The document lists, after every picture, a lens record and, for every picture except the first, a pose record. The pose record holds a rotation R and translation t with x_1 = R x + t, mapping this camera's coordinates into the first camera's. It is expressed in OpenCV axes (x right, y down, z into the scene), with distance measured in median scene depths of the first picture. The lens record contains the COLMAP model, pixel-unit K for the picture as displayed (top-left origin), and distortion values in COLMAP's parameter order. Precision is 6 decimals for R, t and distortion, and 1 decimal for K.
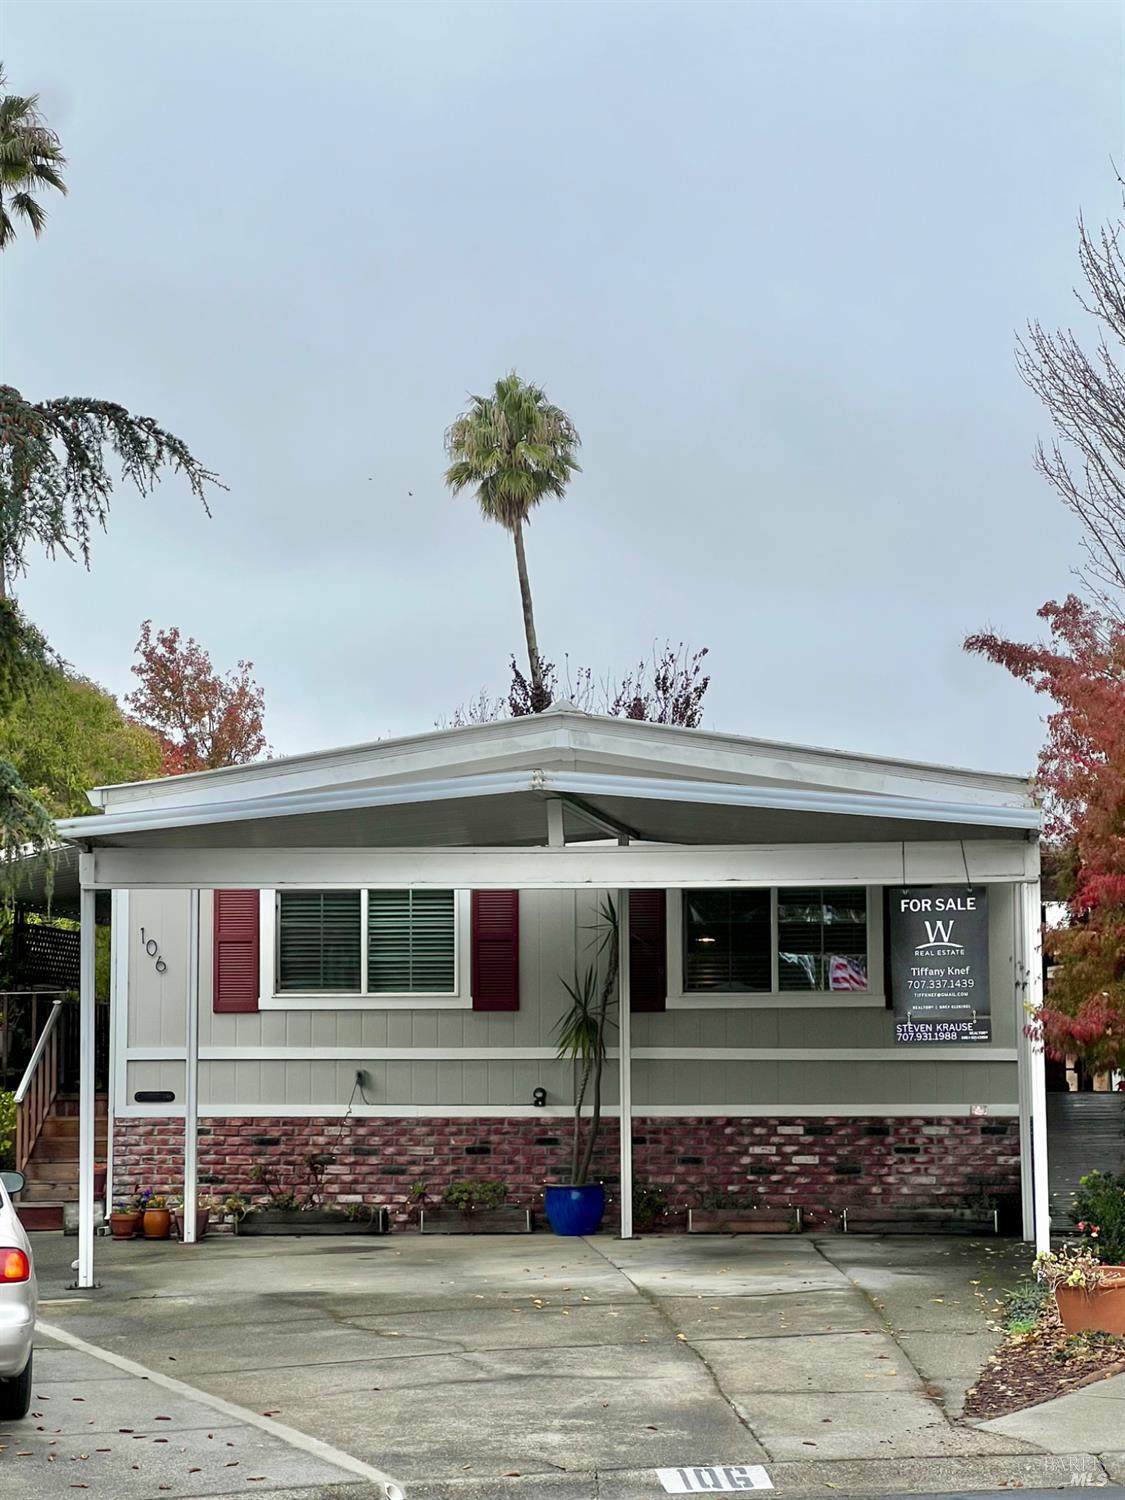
lens RADIAL K [[3331.3, 0, 562.5], [0, 3331.3, 750.0], [0, 0, 1]] dist [-0.567814, 8.139627]
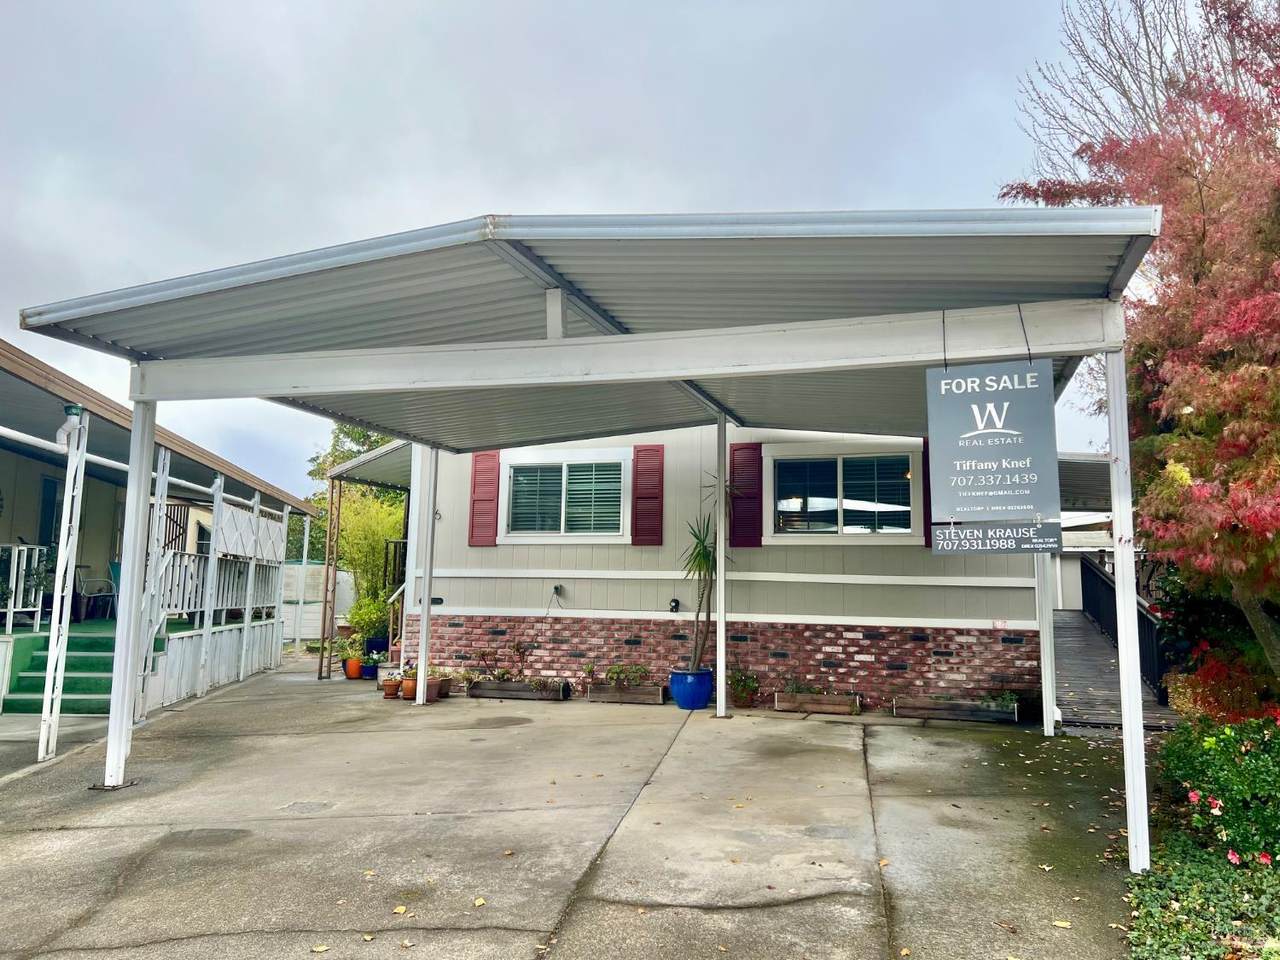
lens RADIAL K [[971.3, 0, 640.0], [0, 971.3, 480.0], [0, 0, 1]] dist [0.014014, -0.003976]
pose [[0.982082, -0.002323, -0.188439, 0.058433], [-0.001703, 0.999774, -0.021201, 0.059844], [0.188446, 0.021143, 0.981856, 0.589458]]
